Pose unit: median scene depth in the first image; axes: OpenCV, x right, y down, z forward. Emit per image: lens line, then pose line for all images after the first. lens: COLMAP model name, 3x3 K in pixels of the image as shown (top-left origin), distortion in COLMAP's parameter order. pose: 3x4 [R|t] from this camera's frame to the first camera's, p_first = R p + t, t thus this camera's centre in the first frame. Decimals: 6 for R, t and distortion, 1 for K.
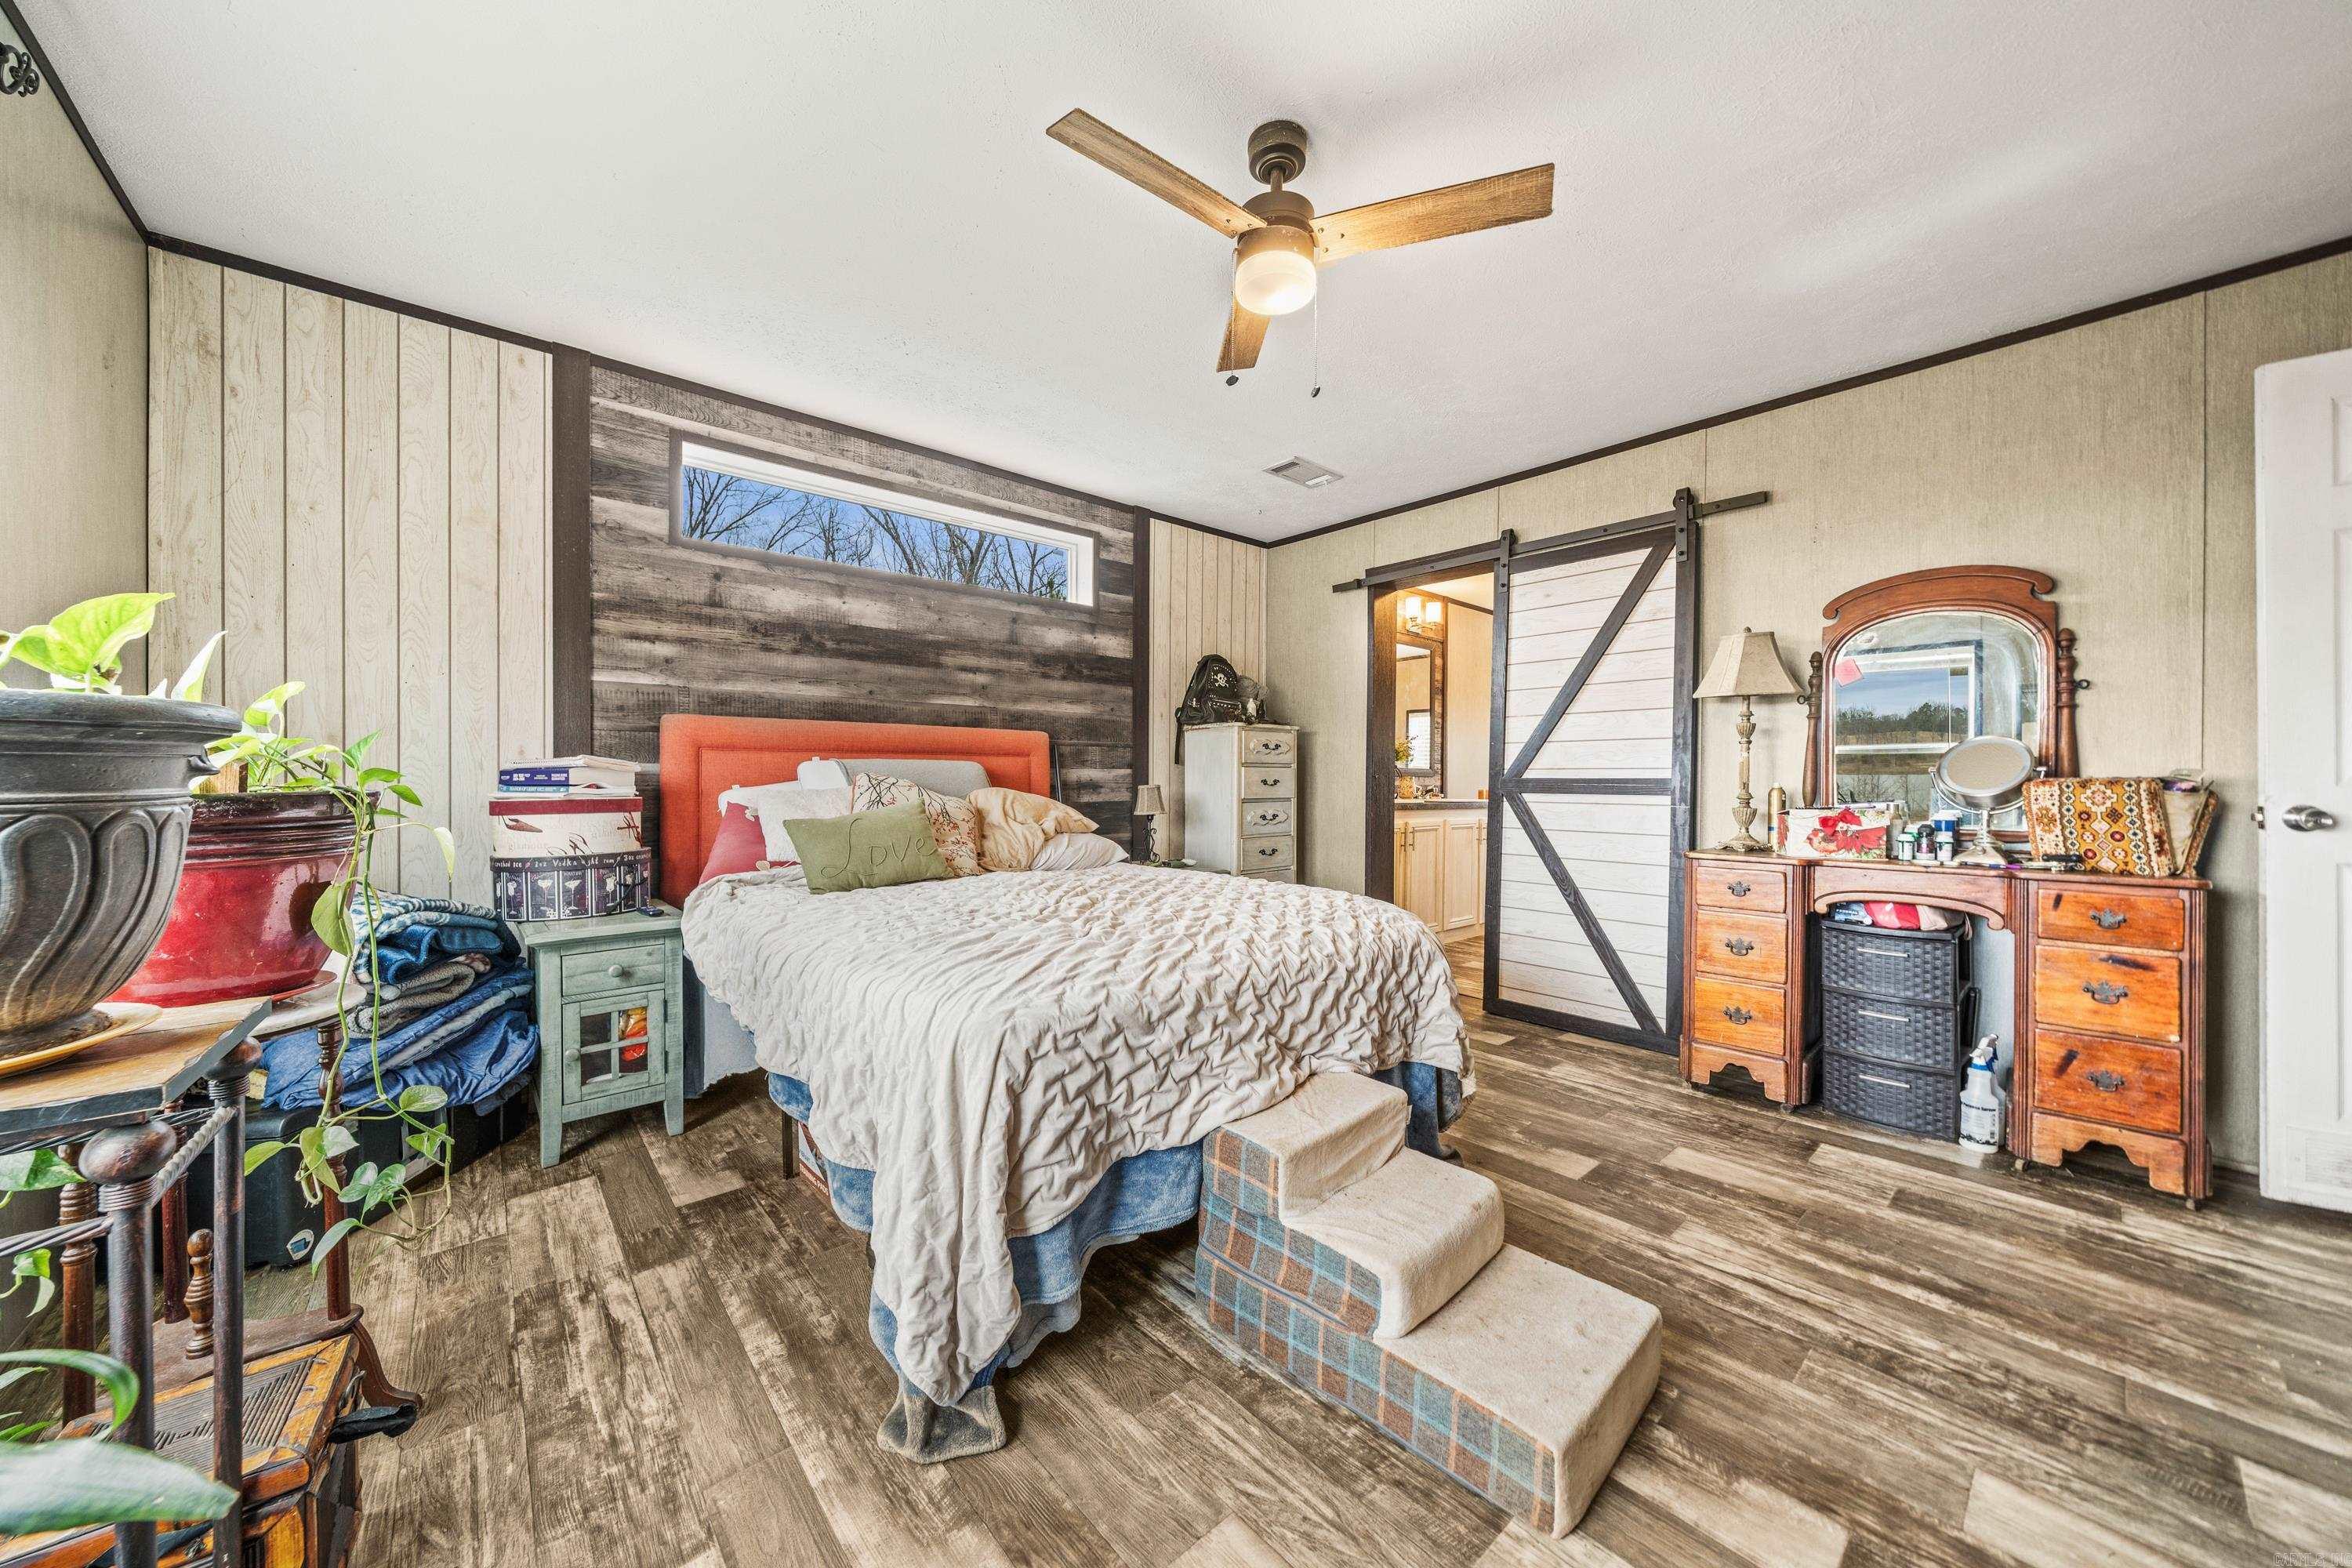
lens RADIAL K [[823.6, 0, 1173.3], [0, 823.6, 767.1], [0, 0, 1]] dist [-0.004611, 0.000358]
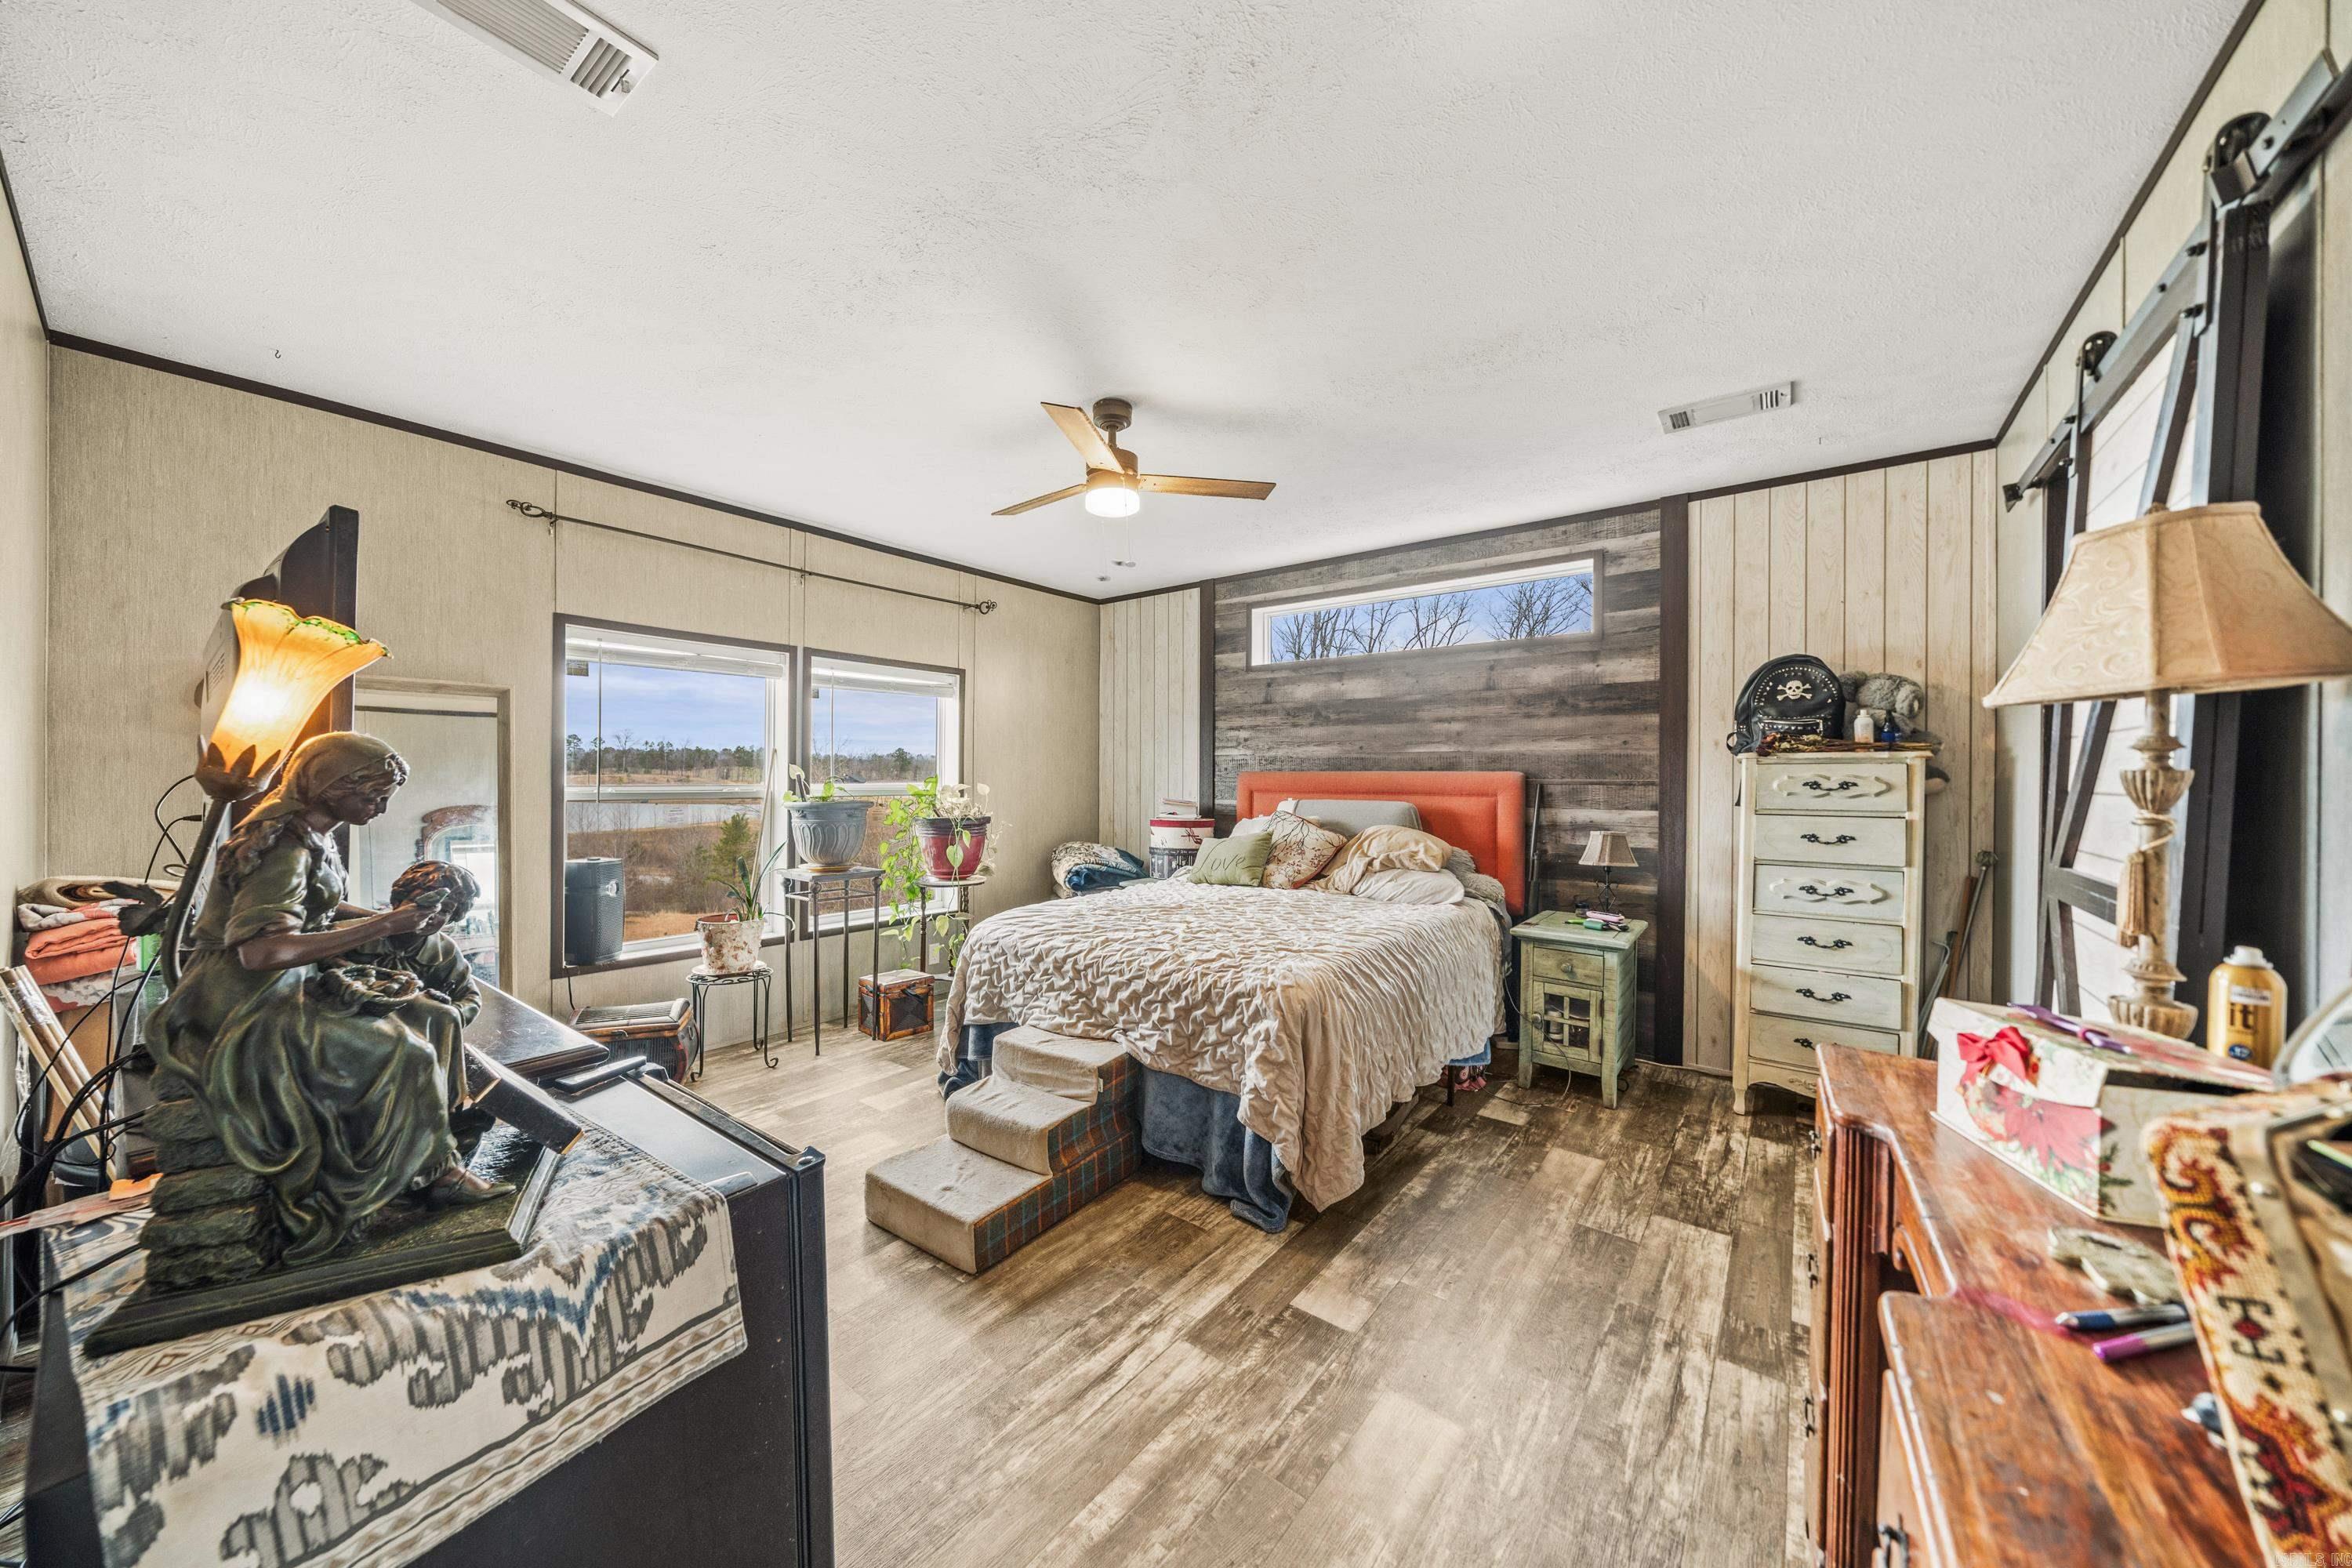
lens RADIAL K [[823.6, 0, 1194.9], [0, 823.6, 773.7], [0, 0, 1]] dist [-0.004611, 0.000358]
pose [[0.198677, -0.003317, -0.980060, 0.861817], [0.006337, 0.999978, -0.002099, -0.046797], [0.980045, -0.005793, 0.198693, 0.460705]]
